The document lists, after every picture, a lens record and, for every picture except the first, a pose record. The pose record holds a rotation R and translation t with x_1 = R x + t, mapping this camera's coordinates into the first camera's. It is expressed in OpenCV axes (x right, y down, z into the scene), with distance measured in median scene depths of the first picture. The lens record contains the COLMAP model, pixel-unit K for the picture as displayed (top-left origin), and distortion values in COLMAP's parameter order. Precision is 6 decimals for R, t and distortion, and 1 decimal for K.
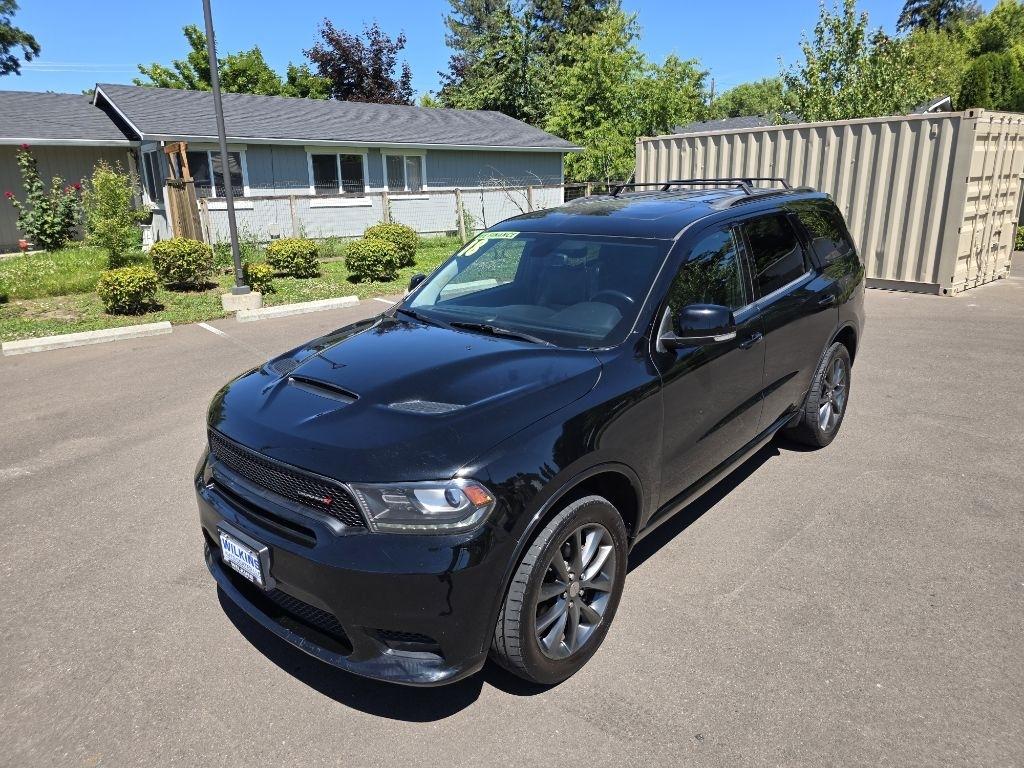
lens RADIAL K [[686.0, 0, 509.2], [0, 686.0, 384.5], [0, 0, 1]] dist [0.045266, -0.040125]
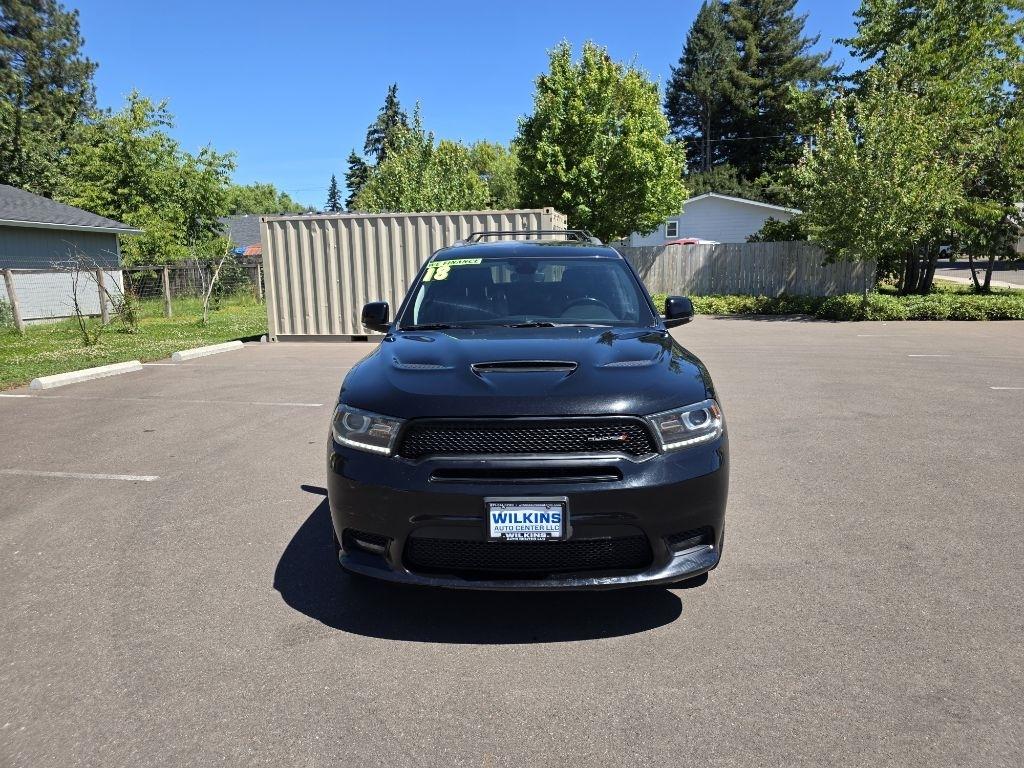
lens RADIAL K [[686.0, 0, 518.3], [0, 686.0, 381.0], [0, 0, 1]] dist [0.045266, -0.040125]
pose [[0.762892, -0.095550, 0.639426, -0.201191], [0.184290, 0.980126, -0.073413, 0.022116], [-0.619704, 0.173846, 0.765340, 0.033032]]
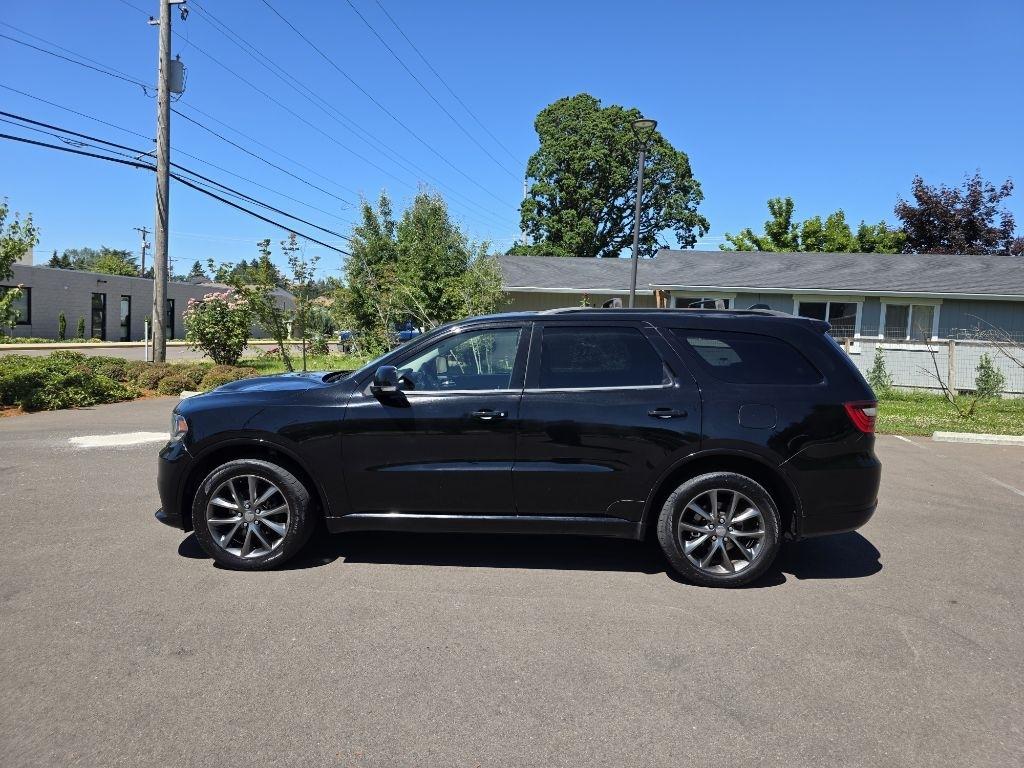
lens RADIAL K [[686.0, 0, 511.6], [0, 686.0, 382.1], [0, 0, 1]] dist [0.045266, -0.040125]
pose [[0.624914, 0.101495, -0.774068, 0.347201], [-0.267841, 0.959207, -0.090461, -0.005570], [0.733310, 0.263858, 0.626606, 0.068987]]
